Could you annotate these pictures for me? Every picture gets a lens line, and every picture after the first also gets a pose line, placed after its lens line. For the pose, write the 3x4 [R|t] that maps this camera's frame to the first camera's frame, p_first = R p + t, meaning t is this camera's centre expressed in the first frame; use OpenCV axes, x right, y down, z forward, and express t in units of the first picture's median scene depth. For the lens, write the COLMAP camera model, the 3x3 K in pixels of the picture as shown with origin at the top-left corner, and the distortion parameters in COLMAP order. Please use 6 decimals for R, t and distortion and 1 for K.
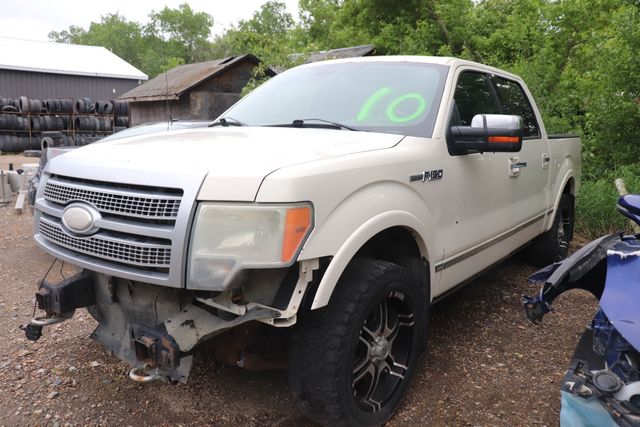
lens RADIAL K [[535.0, 0, 319.5], [0, 535.0, 207.9], [0, 0, 1]] dist [-0.165185, 0.153430]
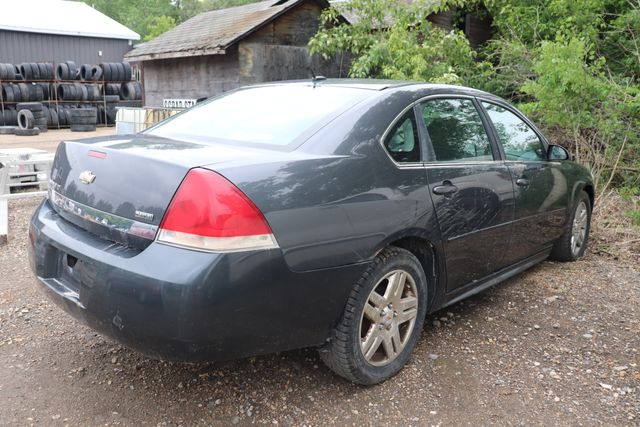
lens RADIAL K [[535.0, 0, 319.5], [0, 535.0, 207.9], [0, 0, 1]] dist [-0.165185, 0.153430]
pose [[0.998980, -0.021851, 0.039525, -0.095701], [0.019303, 0.997781, 0.063727, -0.024614], [-0.040830, -0.062899, 0.997184, 0.158593]]
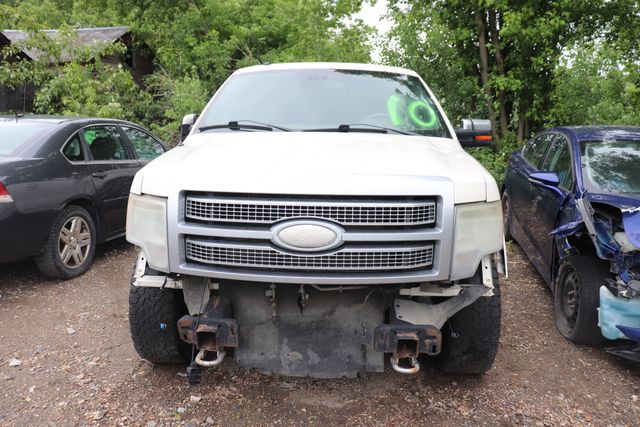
lens RADIAL K [[535.0, 0, 319.5], [0, 535.0, 207.9], [0, 0, 1]] dist [-0.165185, 0.153430]
pose [[0.821704, -0.104924, 0.560173, -0.114700], [0.083574, 0.994465, 0.063677, -0.010768], [-0.563754, -0.005508, 0.825924, 0.017489]]
